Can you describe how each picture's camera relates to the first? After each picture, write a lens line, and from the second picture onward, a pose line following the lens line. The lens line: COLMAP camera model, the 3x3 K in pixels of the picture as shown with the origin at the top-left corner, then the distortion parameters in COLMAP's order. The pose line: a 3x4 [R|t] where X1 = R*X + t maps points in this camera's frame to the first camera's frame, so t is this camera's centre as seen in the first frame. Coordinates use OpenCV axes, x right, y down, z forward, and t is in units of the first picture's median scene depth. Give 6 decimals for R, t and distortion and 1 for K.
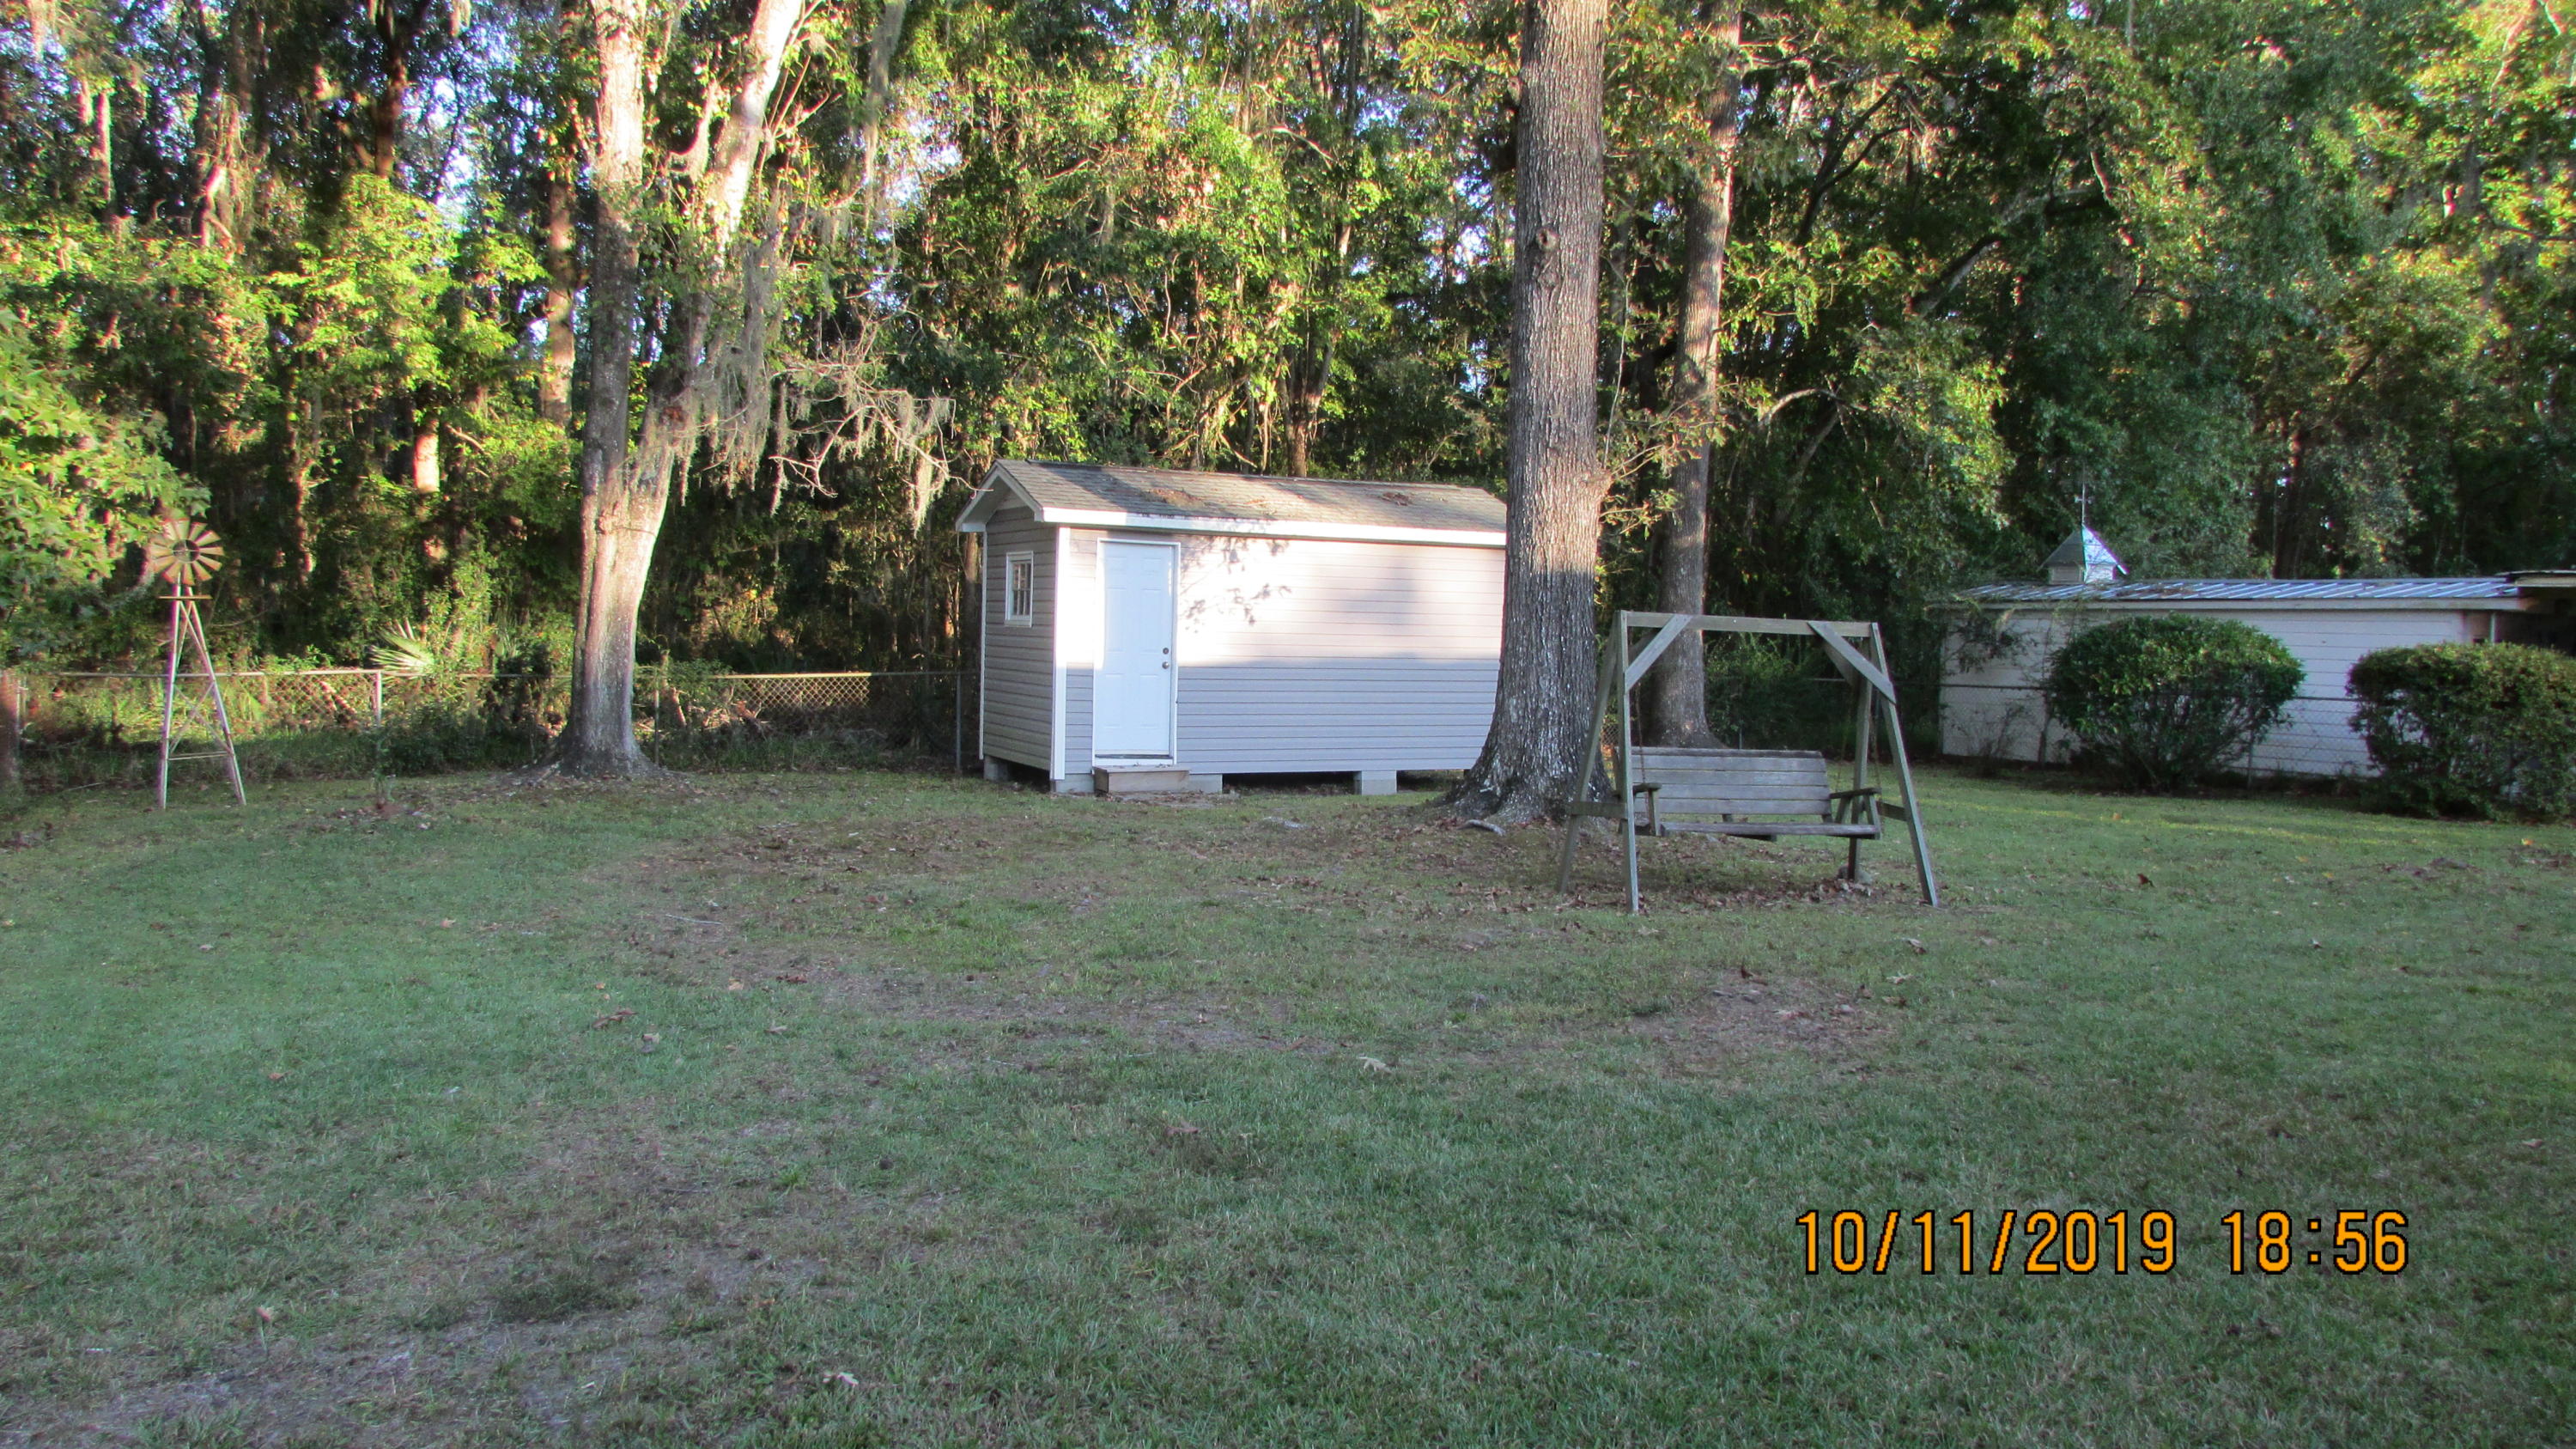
lens RADIAL K [[1831.1, 0, 1288.0], [0, 1831.1, 724.5], [0, 0, 1]] dist [-0.051394, 0.036997]
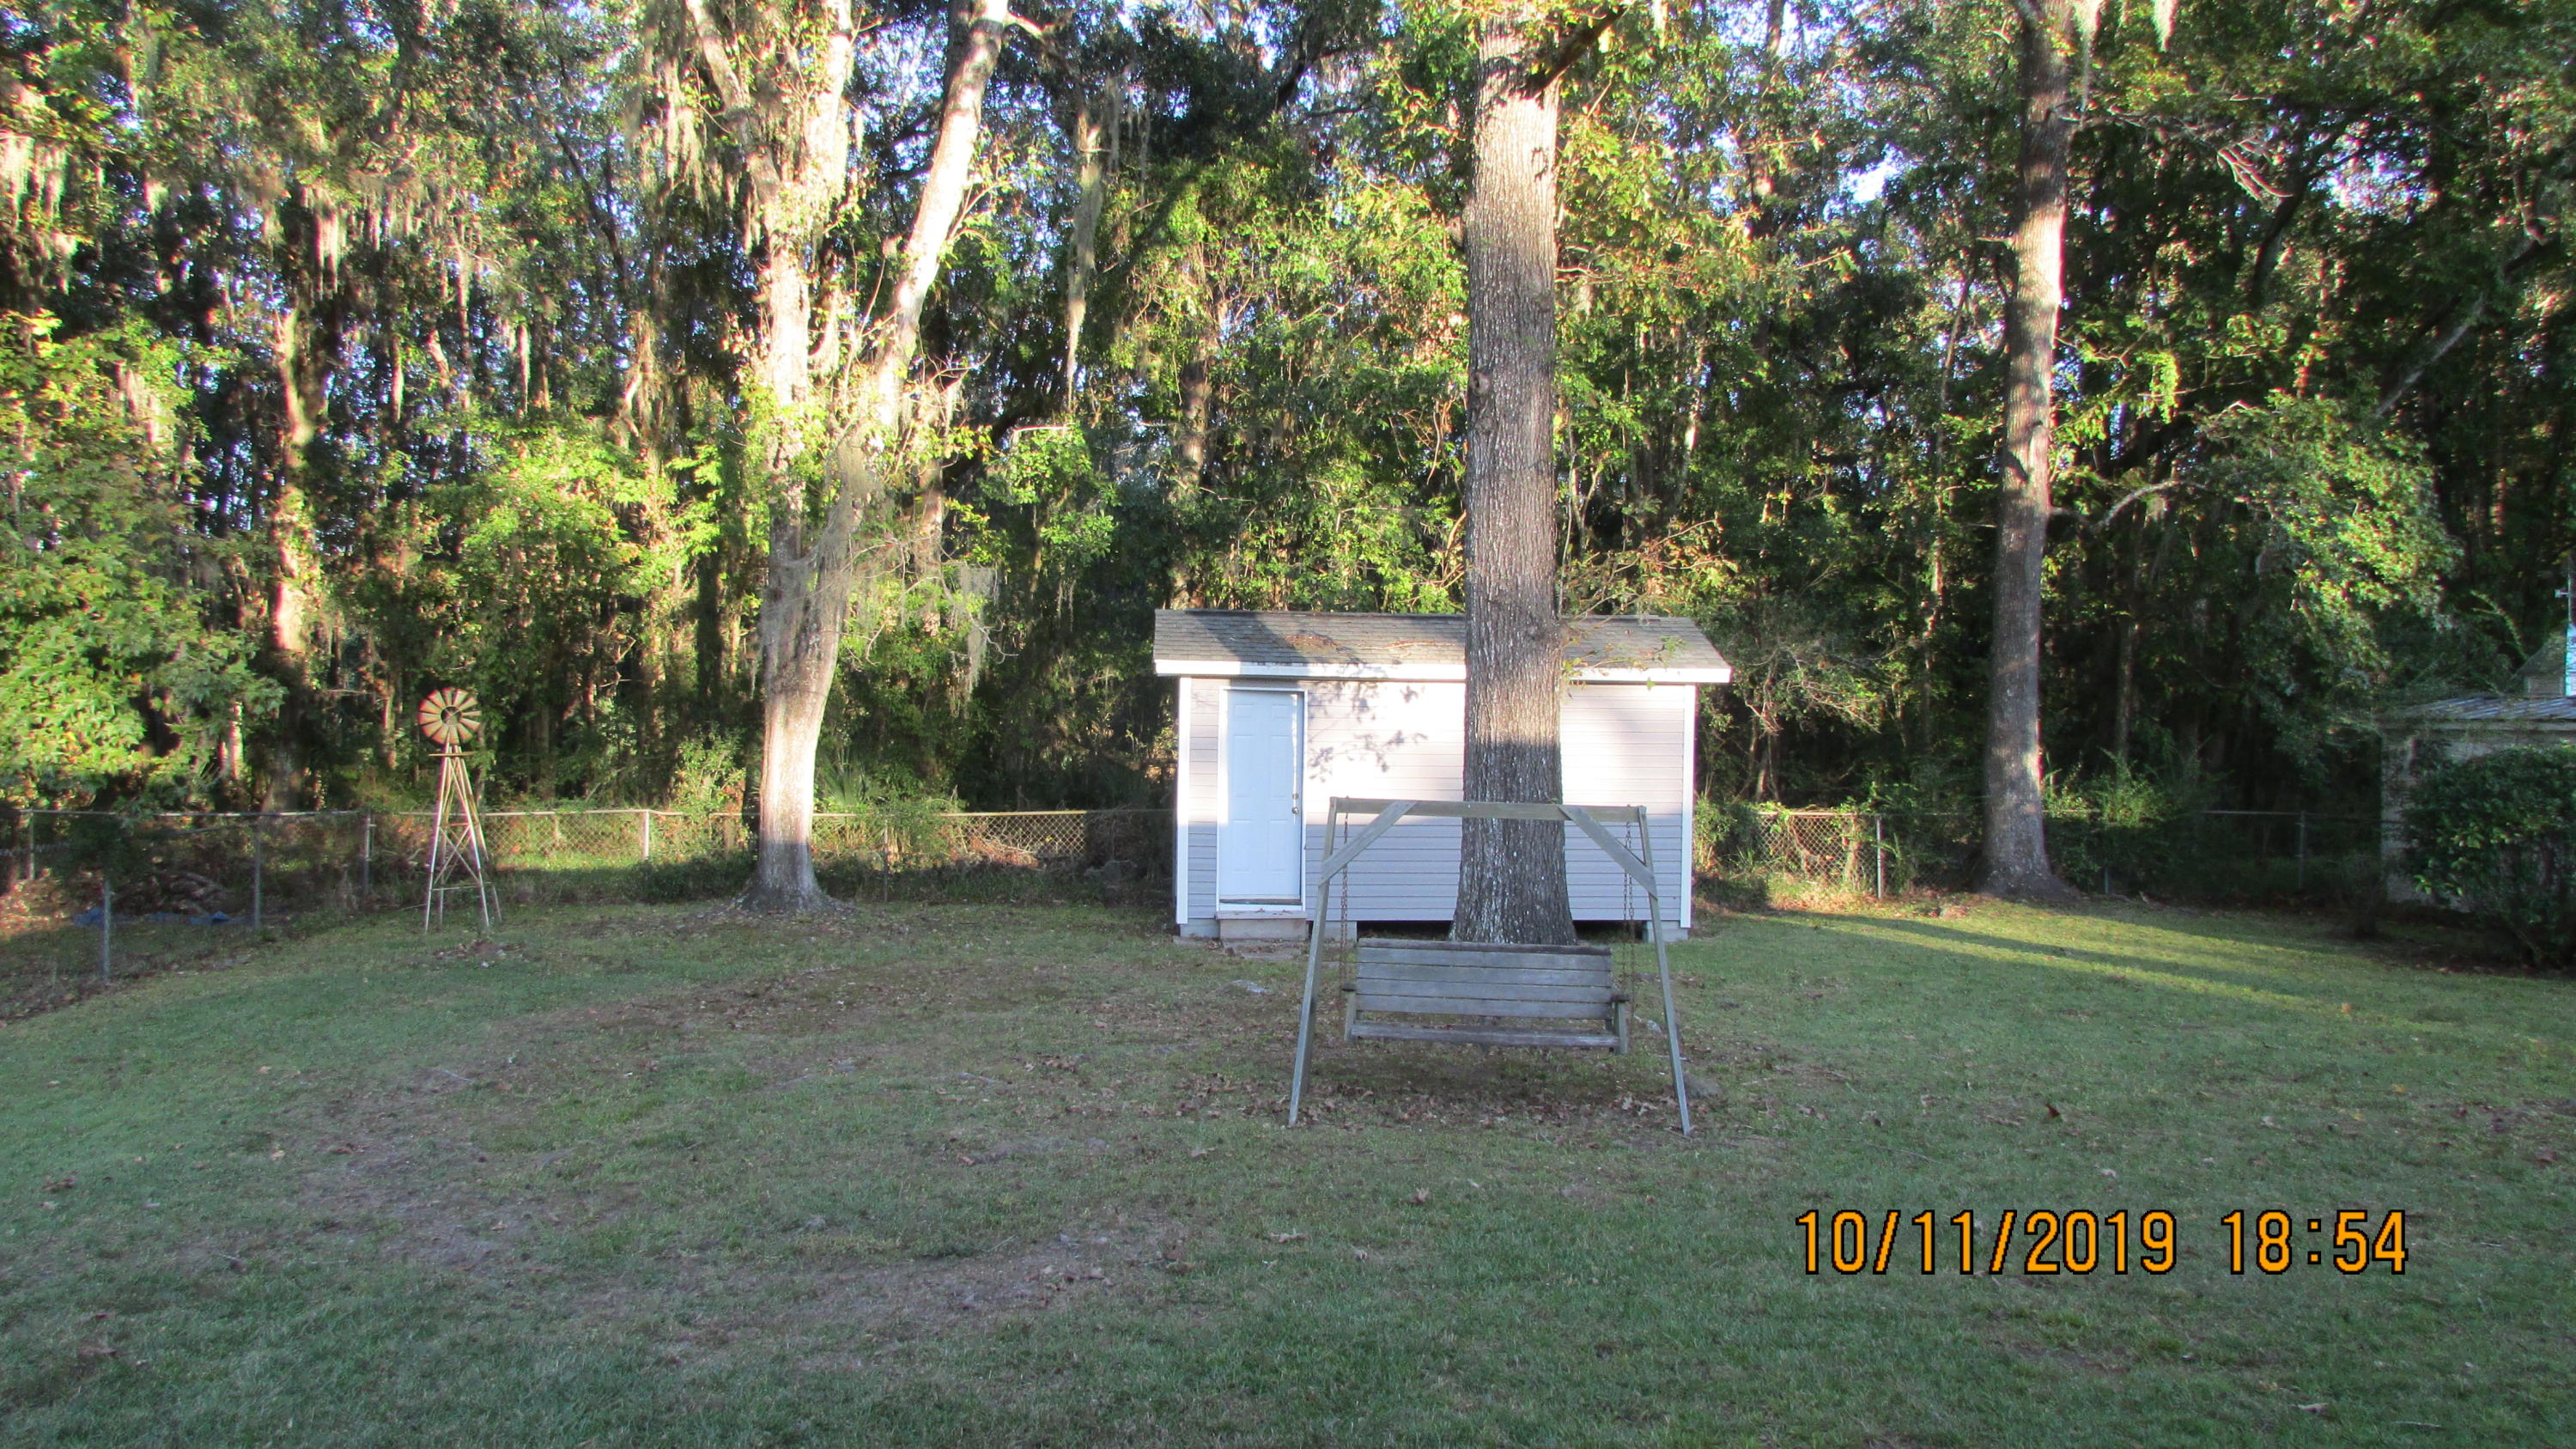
lens RADIAL K [[1831.1, 0, 1288.0], [0, 1831.1, 724.5], [0, 0, 1]] dist [-0.051394, 0.036997]
pose [[0.933015, -0.009432, -0.359713, 0.296417], [-0.008749, 0.998766, -0.048882, -0.031515], [0.359730, 0.048755, 0.931782, 0.065682]]
